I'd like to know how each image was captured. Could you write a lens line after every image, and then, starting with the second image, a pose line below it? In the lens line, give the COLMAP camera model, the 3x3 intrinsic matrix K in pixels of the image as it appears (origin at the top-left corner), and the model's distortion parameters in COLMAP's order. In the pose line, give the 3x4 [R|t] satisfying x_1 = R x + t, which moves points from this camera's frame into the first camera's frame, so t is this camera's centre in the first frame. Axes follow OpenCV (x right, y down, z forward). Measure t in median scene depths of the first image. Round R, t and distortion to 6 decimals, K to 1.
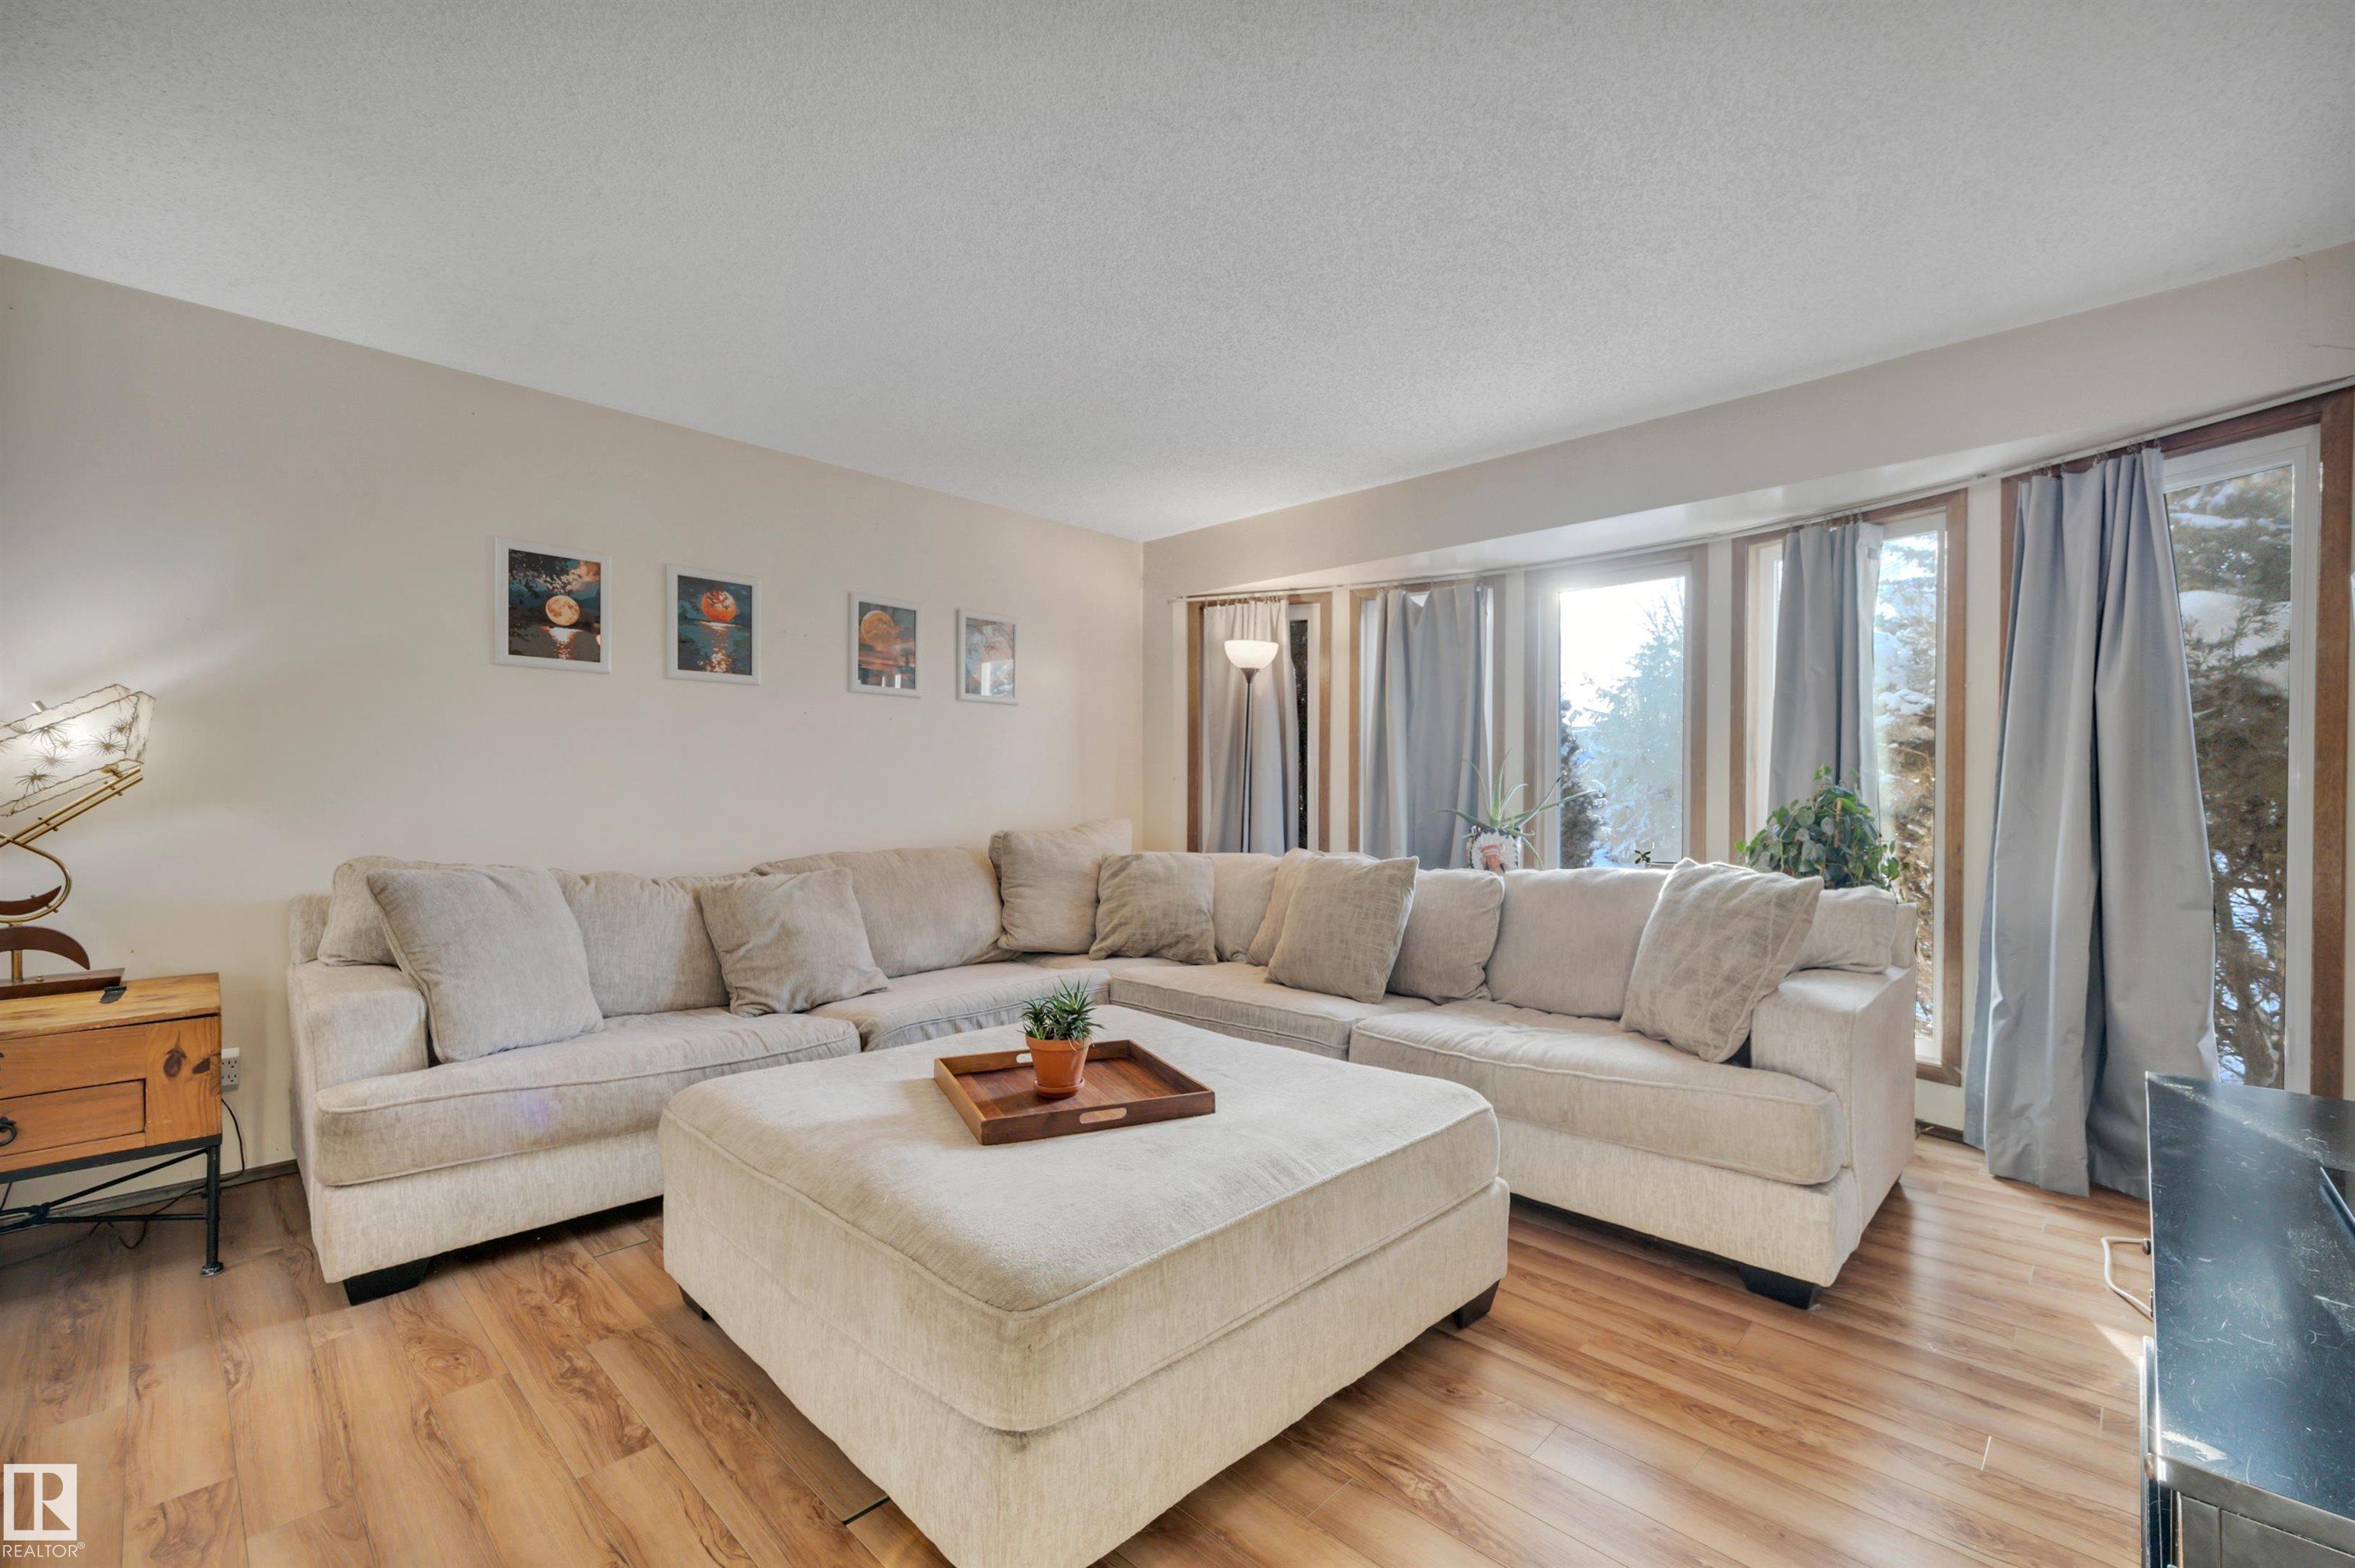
lens RADIAL K [[995.9, 0, 1178.2], [0, 995.9, 779.5], [0, 0, 1]] dist [0.009385, 0.000742]
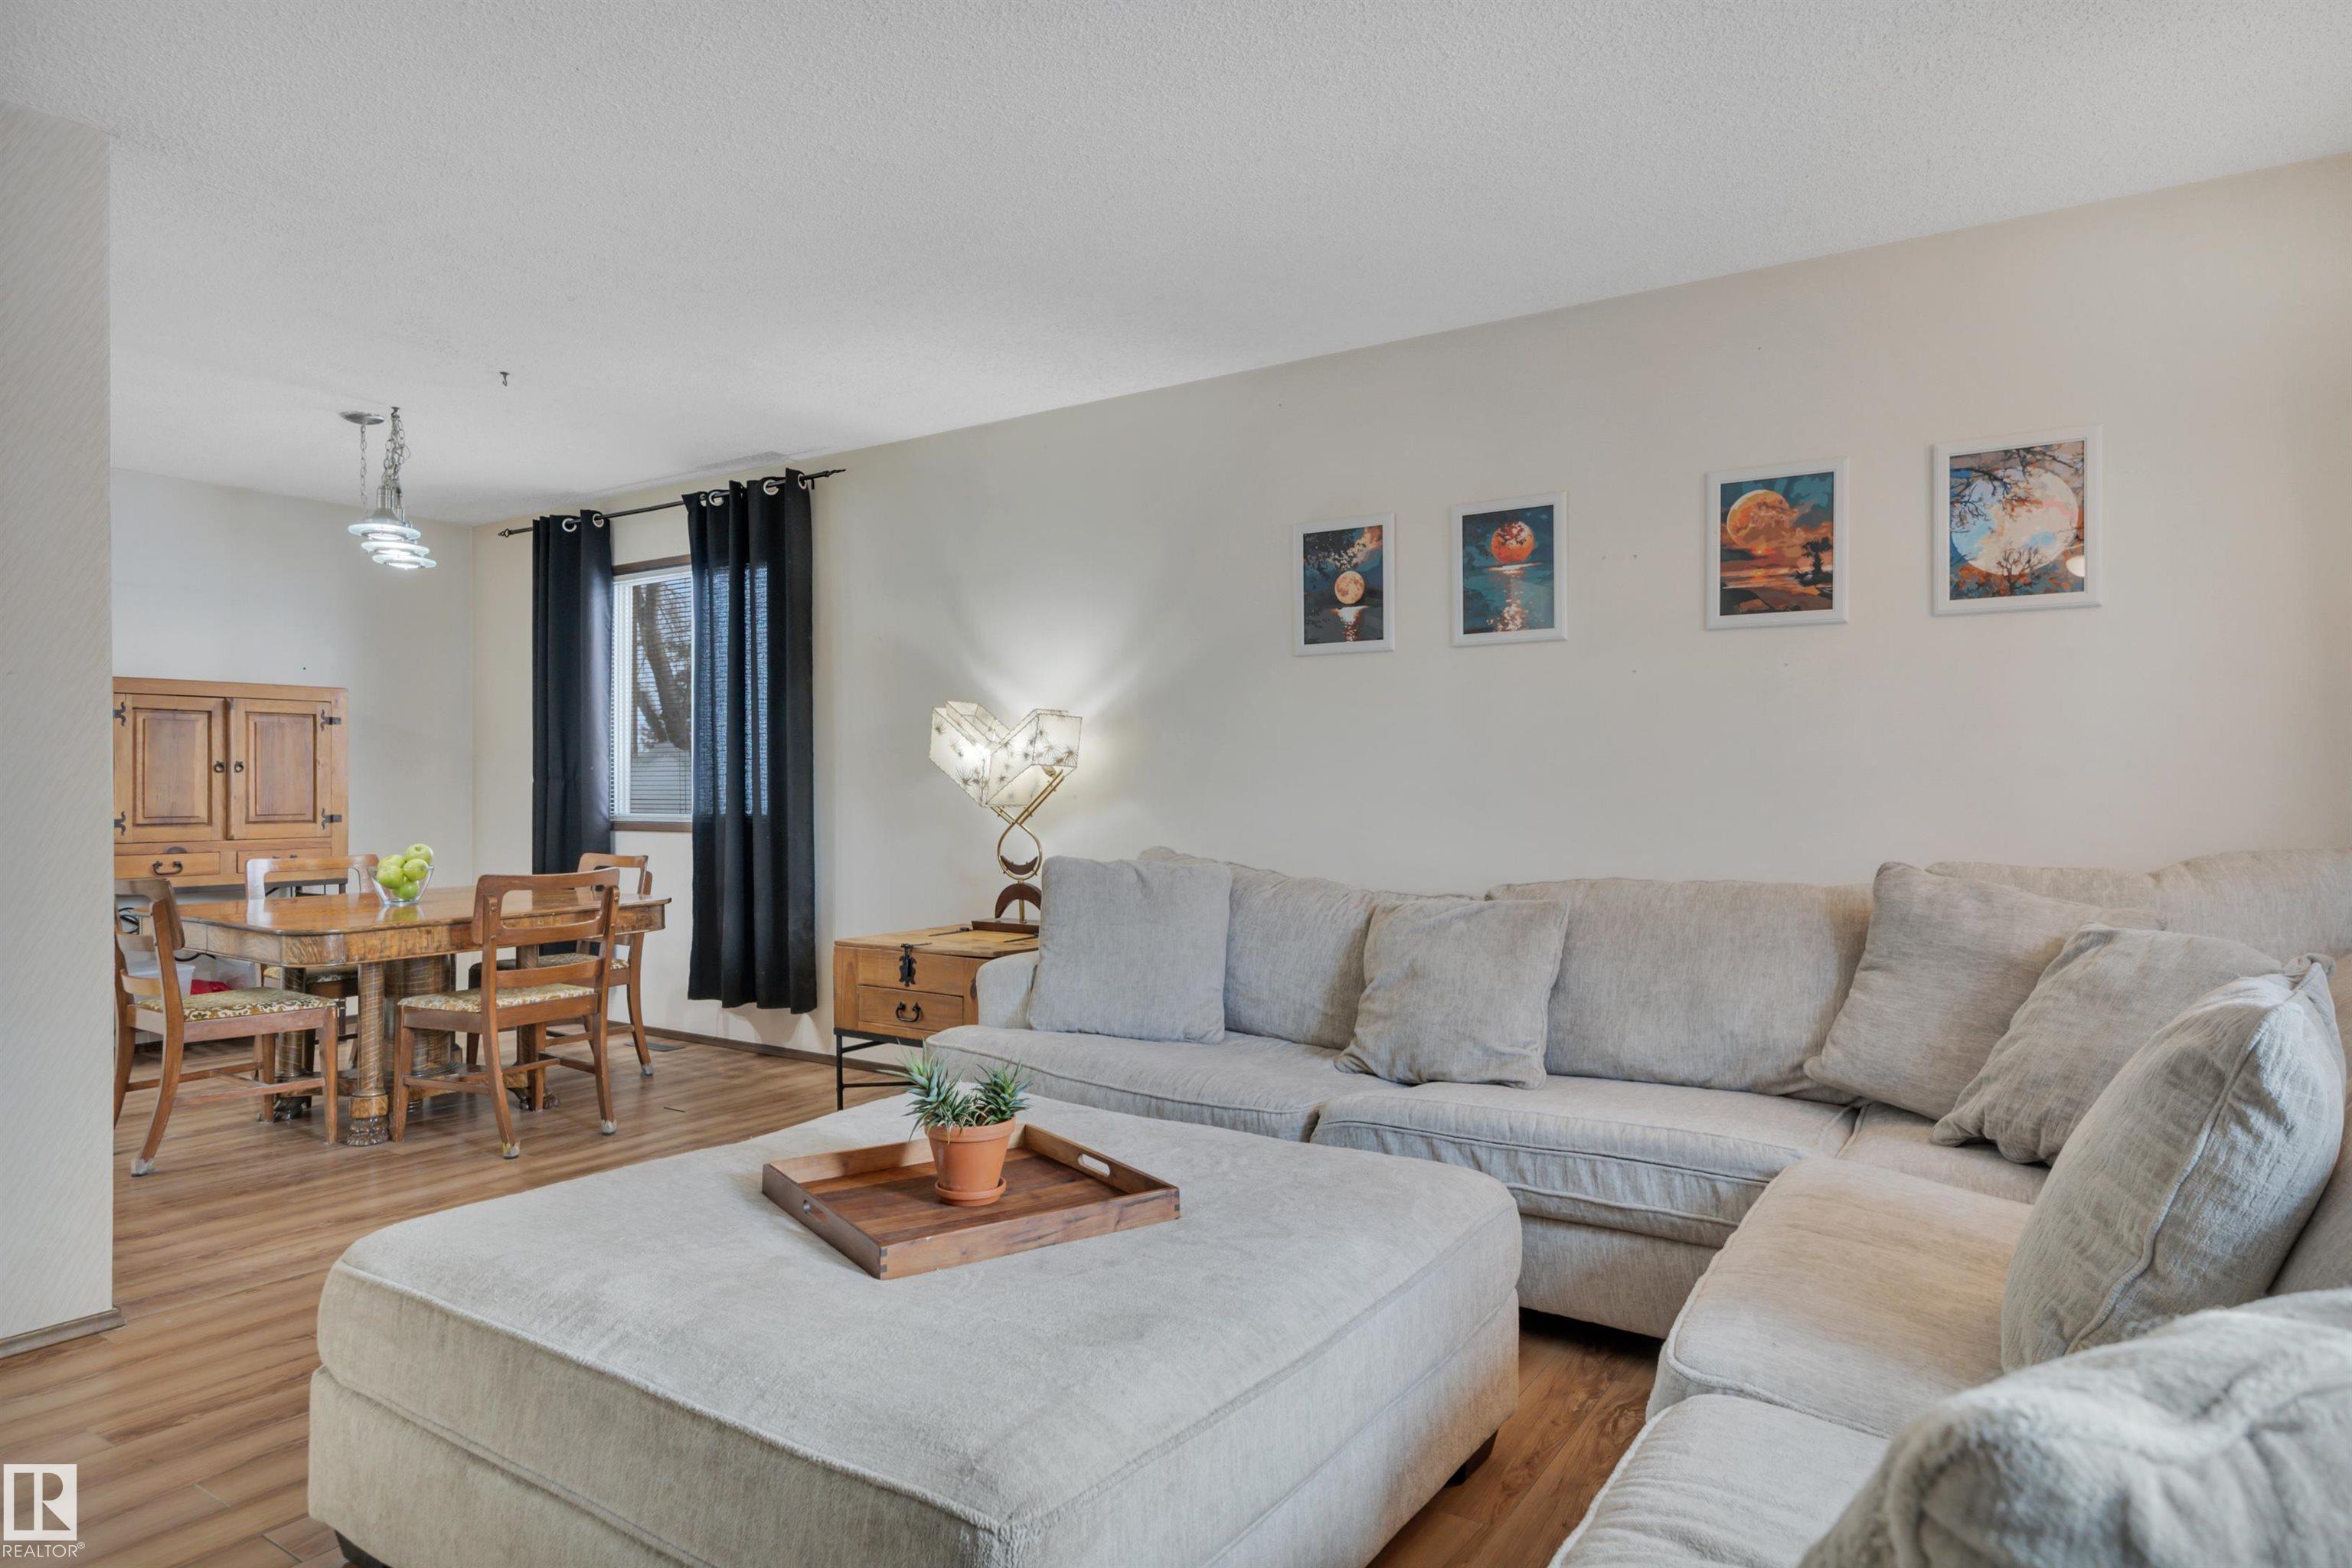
lens RADIAL K [[1363.9, 0, 1188.1], [0, 1363.9, 781.9], [0, 0, 1]] dist [-0.001610, -0.000251]
pose [[0.190711, -0.009186, -0.981603, 0.595279], [0.011804, 0.999905, -0.007064, 0.014006], [0.981575, -0.010239, 0.190802, 0.655203]]
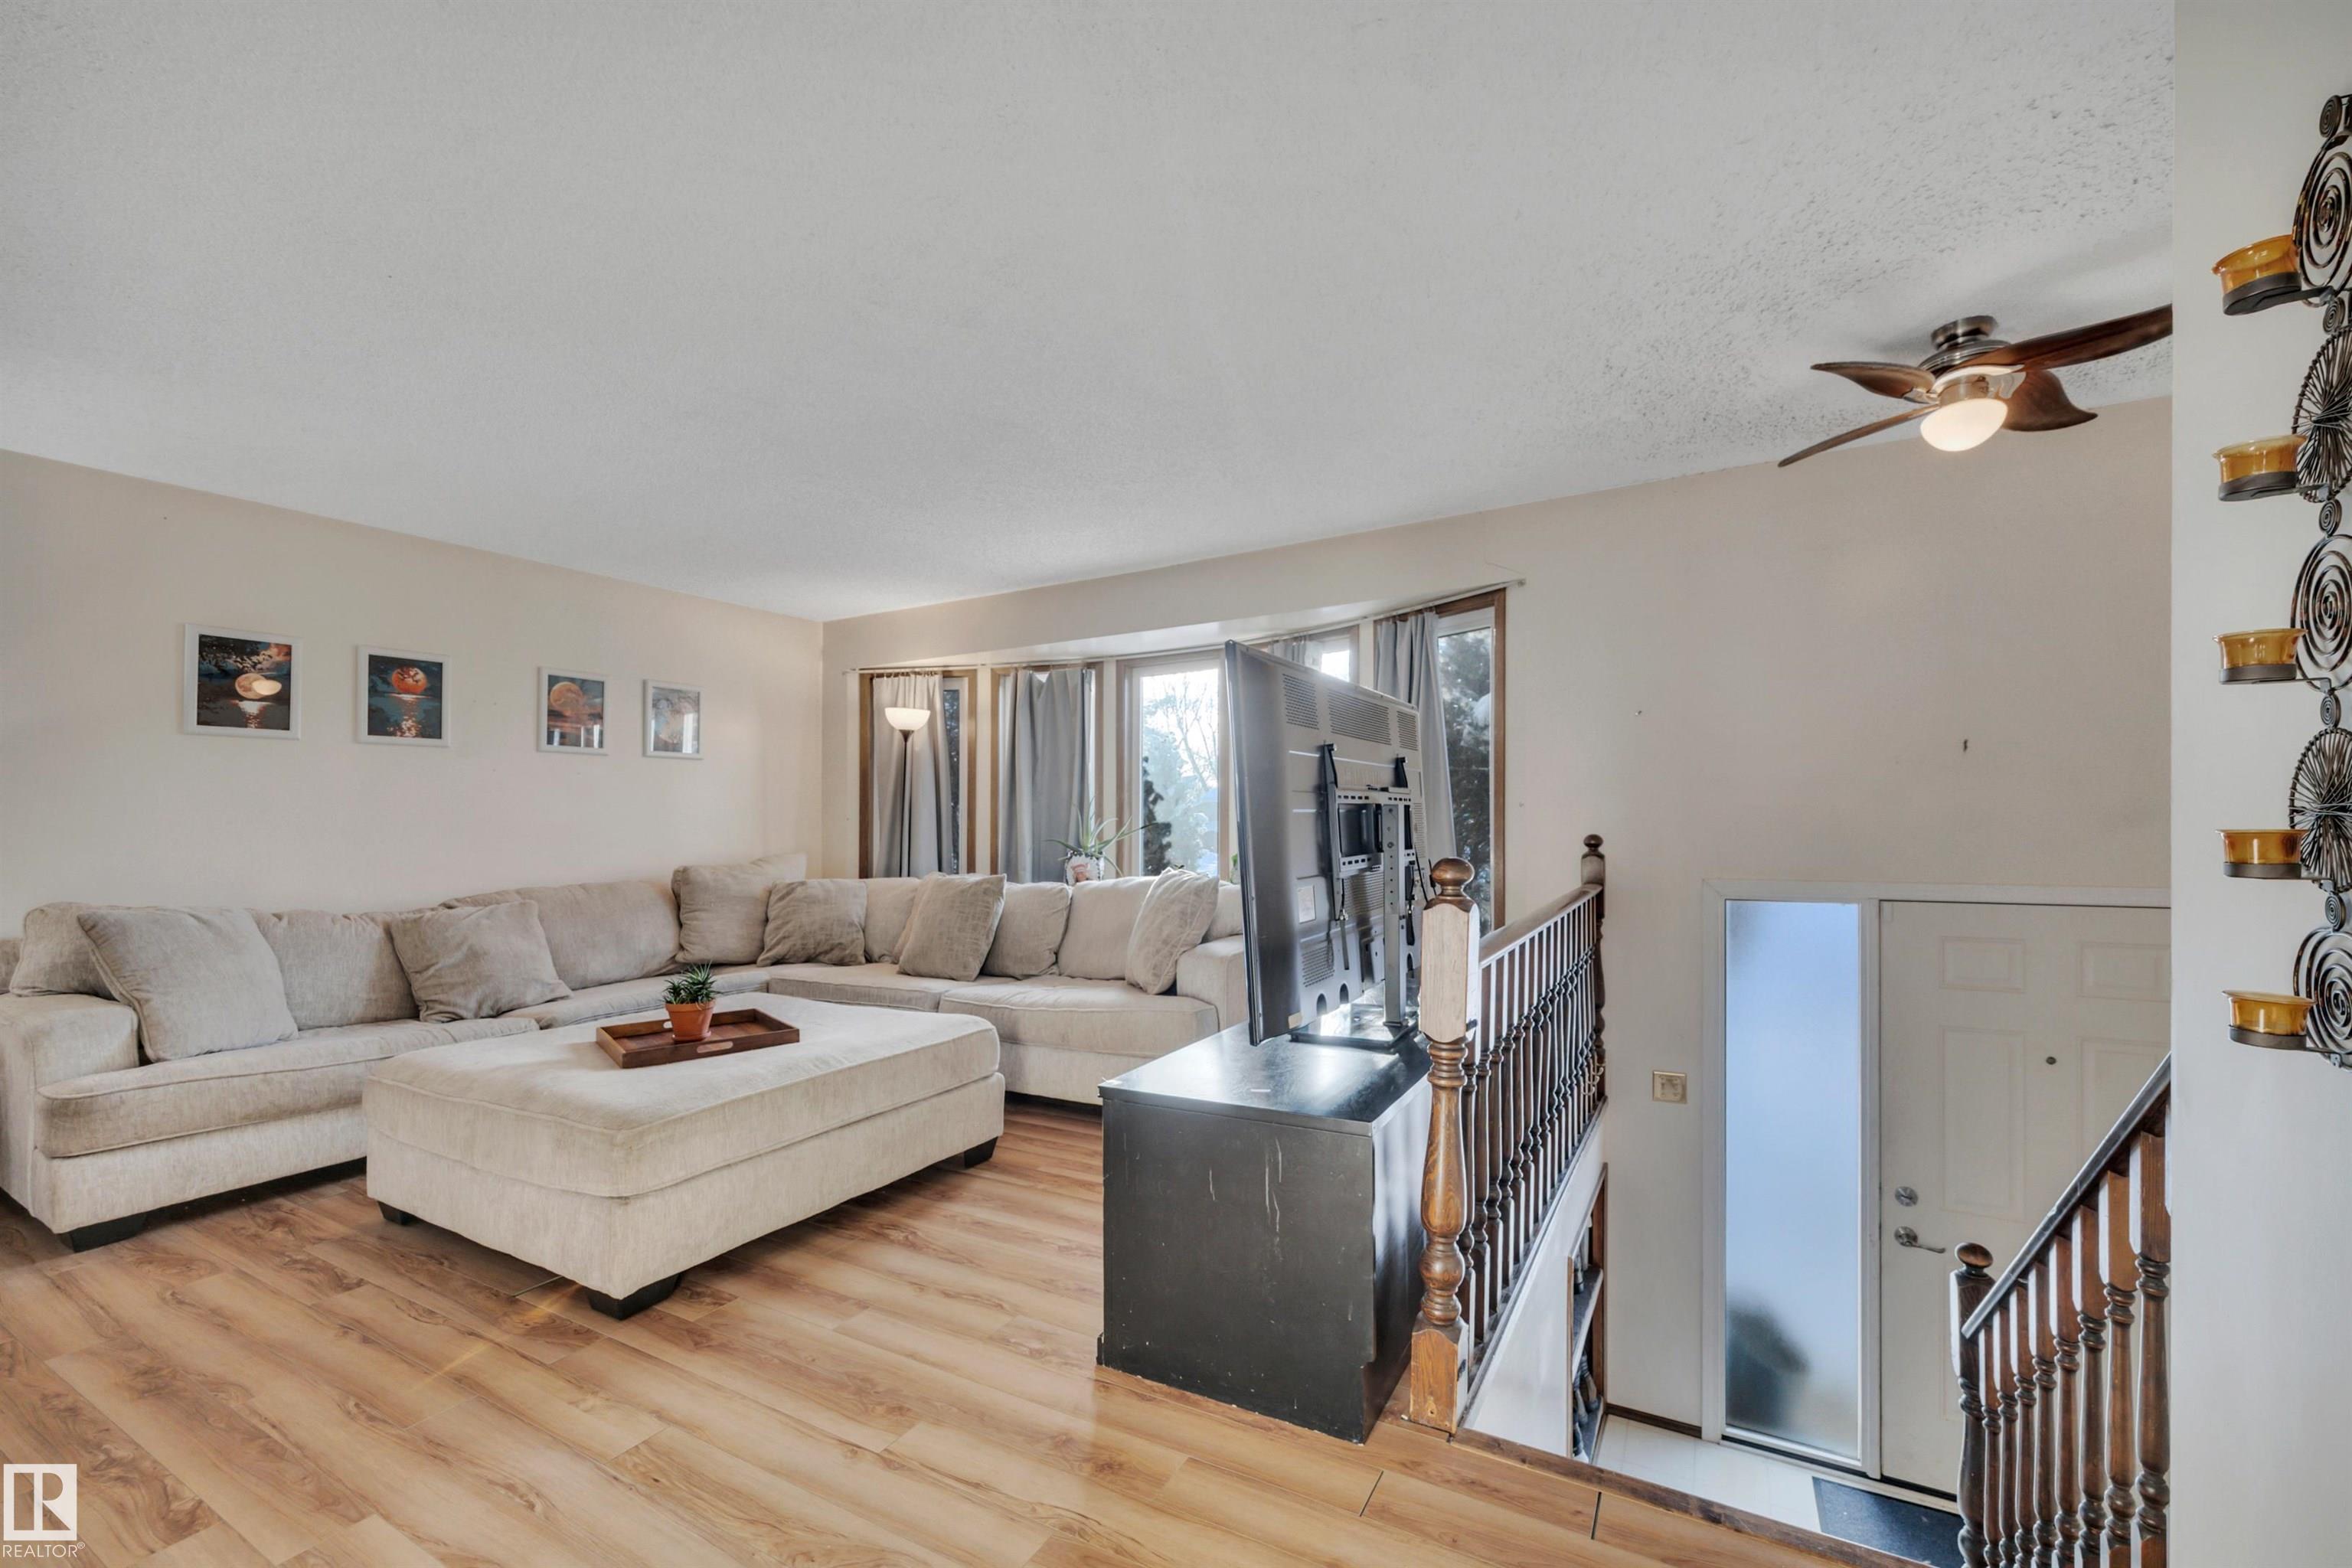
lens RADIAL K [[952.8, 0, 1187.8], [0, 952.8, 777.9], [0, 0, 1]] dist [0.002817, -0.000888]
pose [[0.964534, -0.007849, 0.263842, 0.145288], [0.017448, 0.999267, -0.034060, -0.006629], [-0.263381, 0.037455, 0.963964, -0.368138]]
